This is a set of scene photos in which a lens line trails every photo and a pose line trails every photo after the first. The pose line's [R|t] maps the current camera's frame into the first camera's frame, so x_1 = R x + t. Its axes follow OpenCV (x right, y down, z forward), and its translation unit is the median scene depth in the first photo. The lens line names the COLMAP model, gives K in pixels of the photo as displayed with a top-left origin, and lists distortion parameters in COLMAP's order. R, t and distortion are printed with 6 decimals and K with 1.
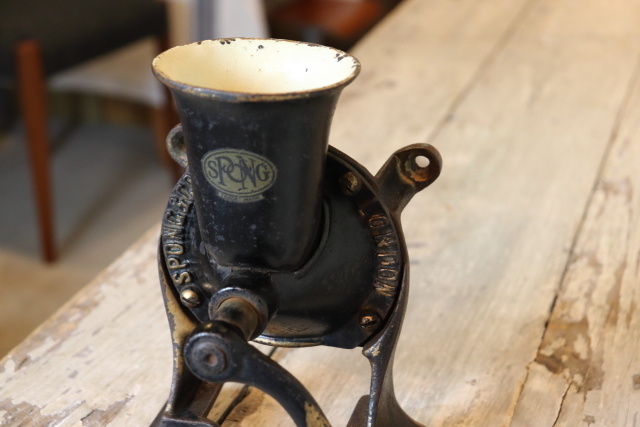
lens RADIAL K [[1227.1, 0, 320.7], [0, 1227.1, 215.2], [0, 0, 1]] dist [-0.007971, 0.000000]
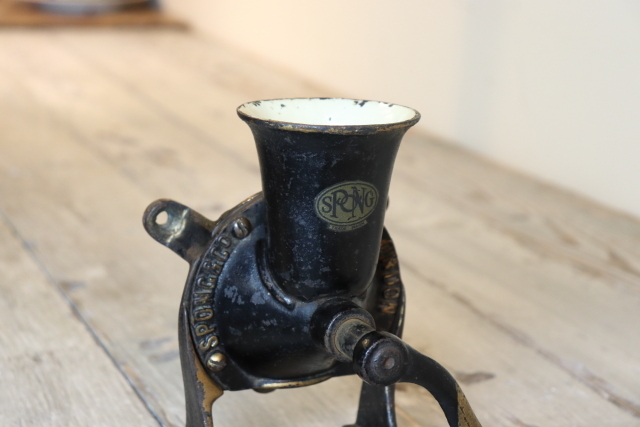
lens RADIAL K [[1436.2, 0, 319.5], [0, 1436.2, 212.5], [0, 0, 1]] dist [0.075447, 0.000000]
pose [[0.762376, -0.134947, 0.632908, -0.927121], [0.232916, 0.969692, -0.073806, 0.065125], [-0.603766, 0.203682, 0.770701, -0.004017]]
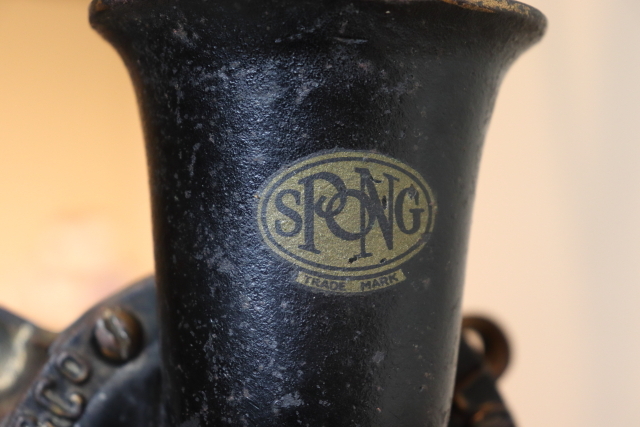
lens RADIAL K [[1436.2, 0, 319.7], [0, 1436.2, 213.2], [0, 0, 1]] dist [0.075447, 0.000000]
pose [[0.859066, 0.052581, 0.509157, -0.327785], [0.191419, 0.889535, -0.414832, 0.167220], [-0.474725, 0.453830, 0.754105, 0.630897]]
